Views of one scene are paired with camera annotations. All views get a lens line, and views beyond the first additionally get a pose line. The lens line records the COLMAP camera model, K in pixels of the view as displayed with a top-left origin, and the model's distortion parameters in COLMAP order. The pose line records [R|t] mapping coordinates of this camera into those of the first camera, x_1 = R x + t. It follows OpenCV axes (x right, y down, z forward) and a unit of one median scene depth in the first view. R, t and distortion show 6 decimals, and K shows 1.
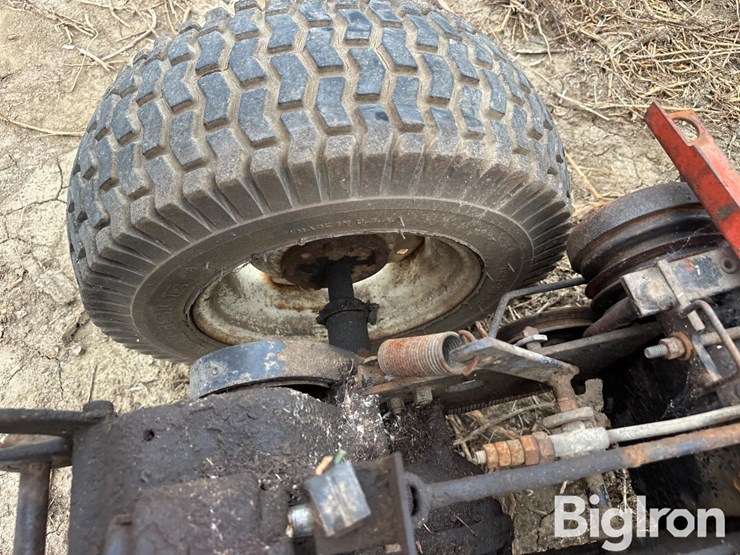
lens RADIAL K [[544.1, 0, 369.7], [0, 544.1, 280.2], [0, 0, 1]] dist [0.043922, -0.051939]
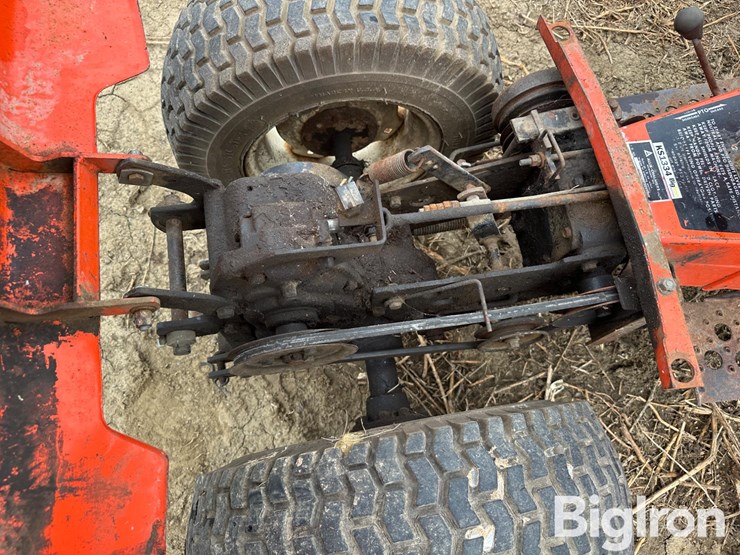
lens RADIAL K [[544.1, 0, 365.4], [0, 544.1, 278.7], [0, 0, 1]] dist [0.043922, -0.051939]
pose [[0.999793, 0.018140, 0.009229, -0.003643], [-0.019092, 0.993003, 0.116536, 0.262944], [-0.007050, -0.116688, 0.993144, -0.677212]]
